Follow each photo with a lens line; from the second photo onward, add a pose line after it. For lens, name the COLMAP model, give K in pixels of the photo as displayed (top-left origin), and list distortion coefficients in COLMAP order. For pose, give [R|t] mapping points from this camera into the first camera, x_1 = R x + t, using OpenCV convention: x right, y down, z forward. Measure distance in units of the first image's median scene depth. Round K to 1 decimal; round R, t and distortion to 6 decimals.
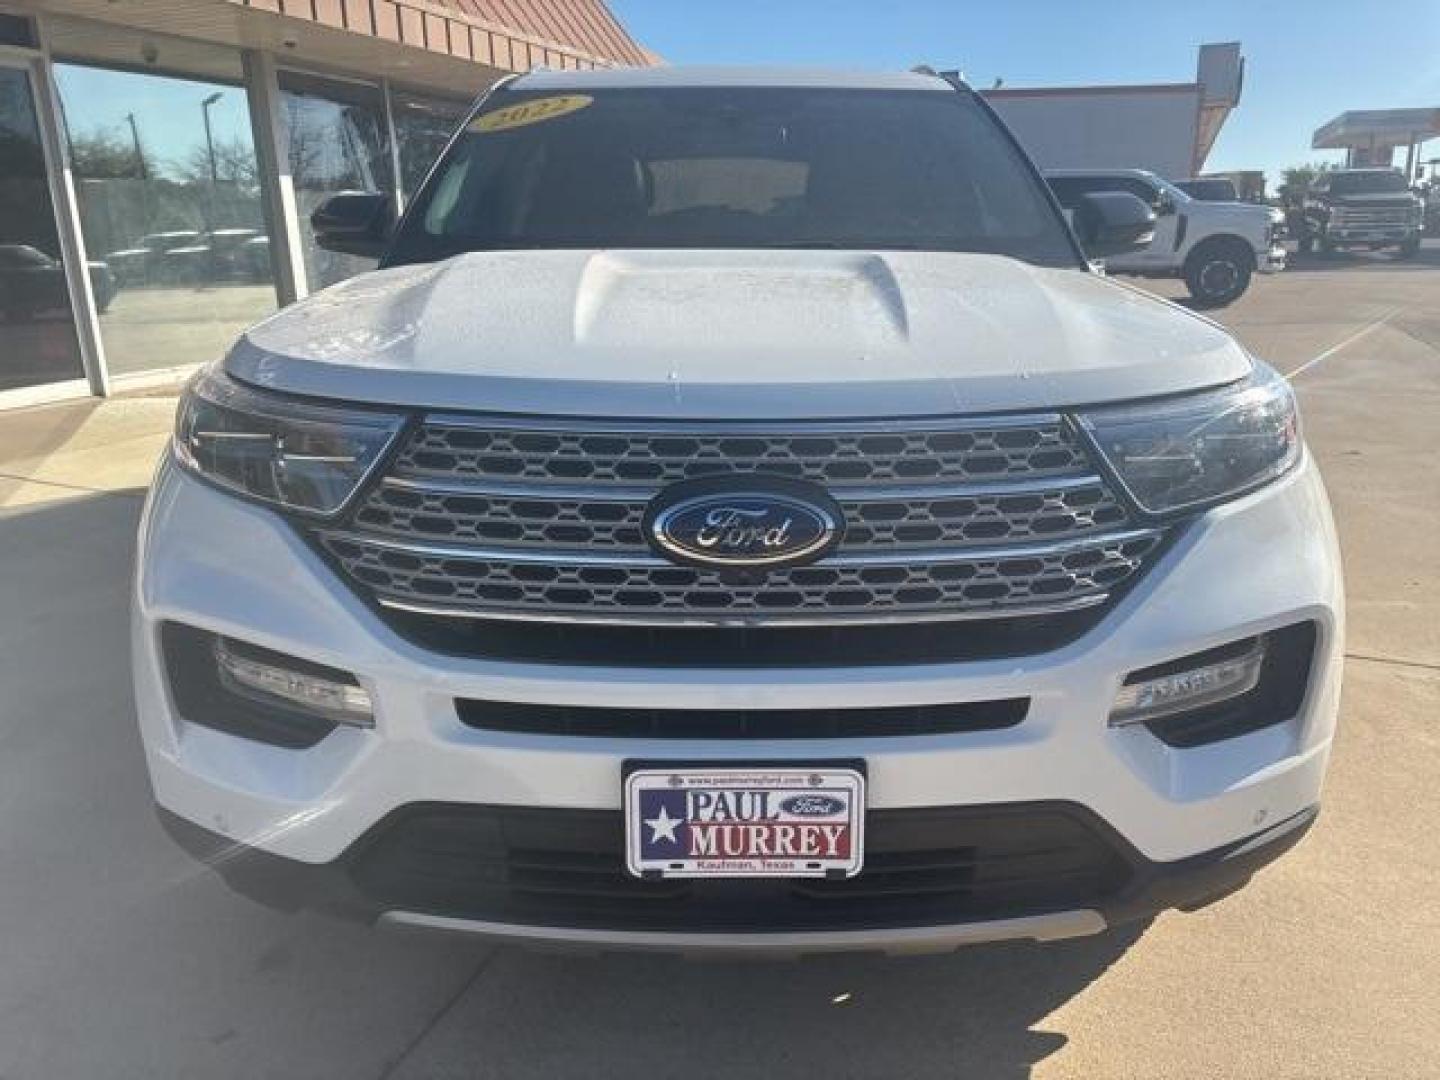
lens RADIAL K [[1095.5, 0, 725.4], [0, 1095.5, 527.6], [0, 0, 1]] dist [0.034489, -0.016706]
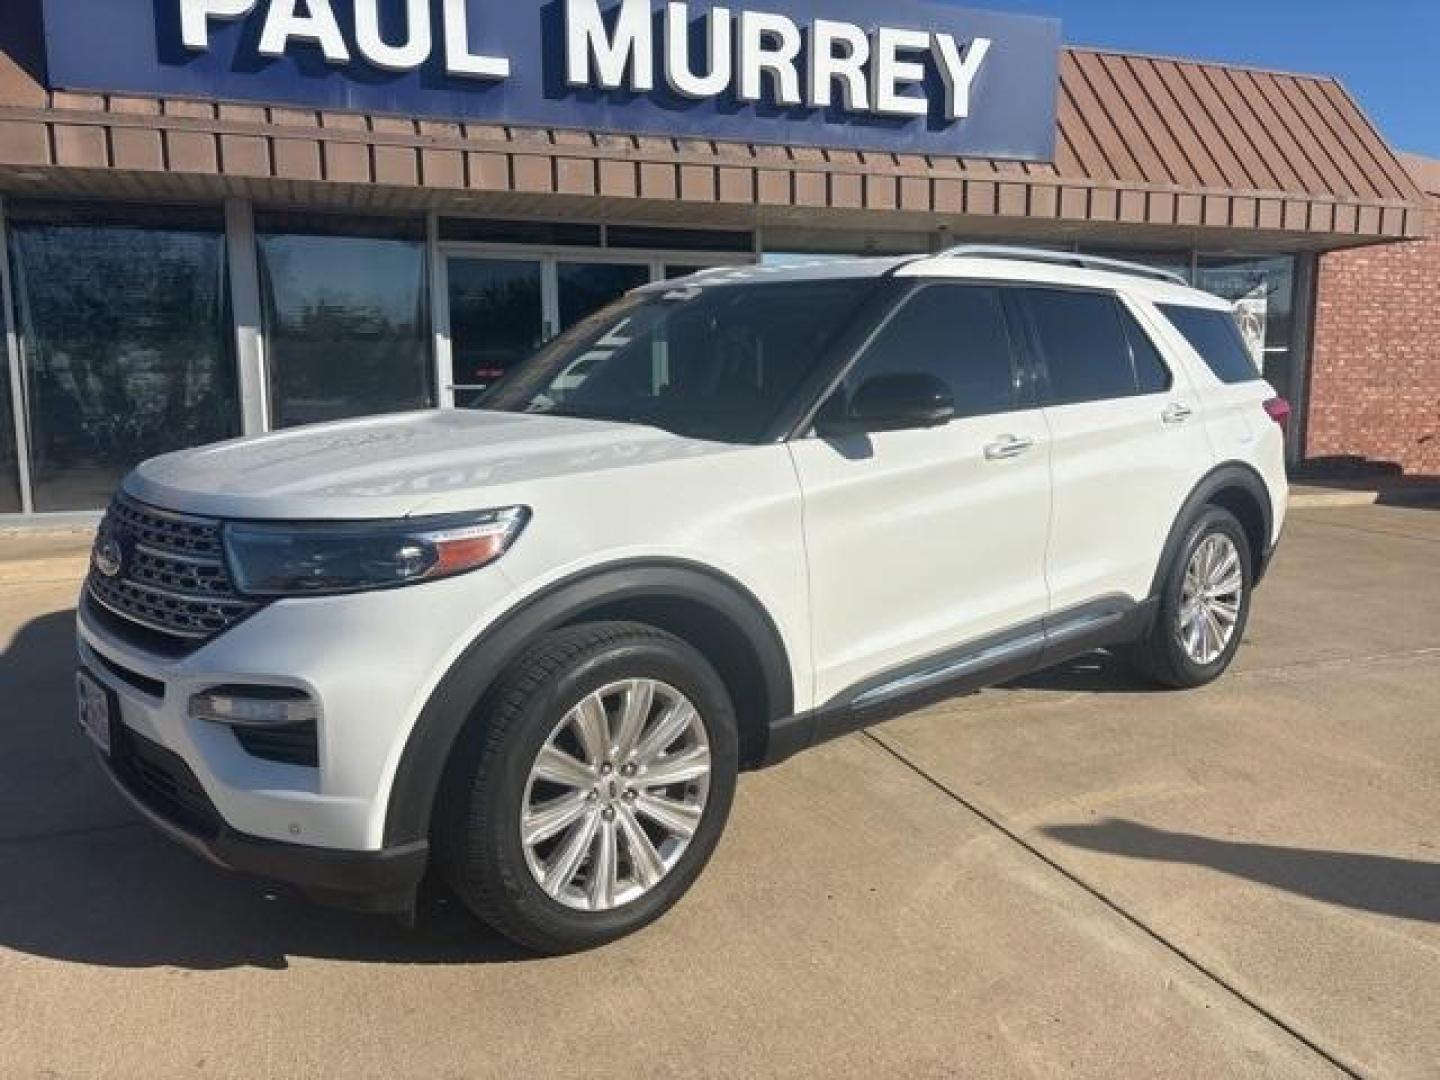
lens RADIAL K [[1095.5, 0, 720.4], [0, 1095.5, 533.3], [0, 0, 1]] dist [0.034489, -0.016706]
pose [[0.665608, 0.124984, -0.735762, 2.017448], [-0.208175, 0.977839, -0.022220, -0.203947], [0.716679, 0.167957, 0.676876, 0.418083]]
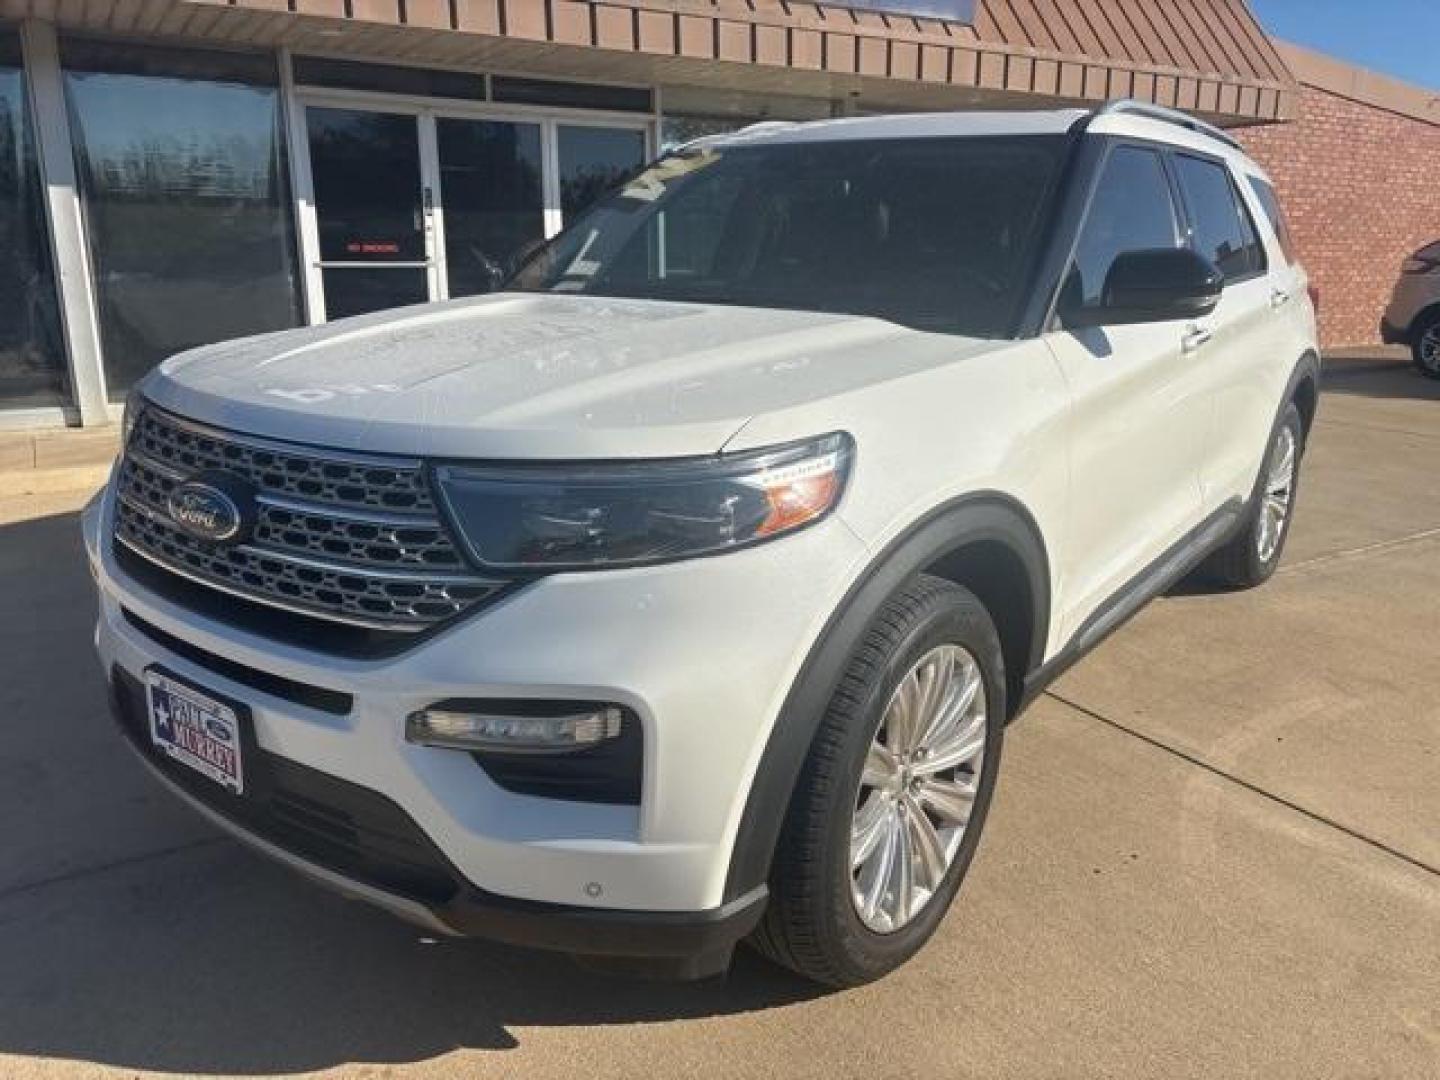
lens RADIAL K [[1095.5, 0, 720.2], [0, 1095.5, 539.0], [0, 0, 1]] dist [0.034489, -0.016706]
pose [[0.798502, 0.174601, -0.576115, 1.224131], [-0.180106, 0.982469, 0.048125, -0.135678], [0.574418, 0.065334, 0.815950, 0.244305]]
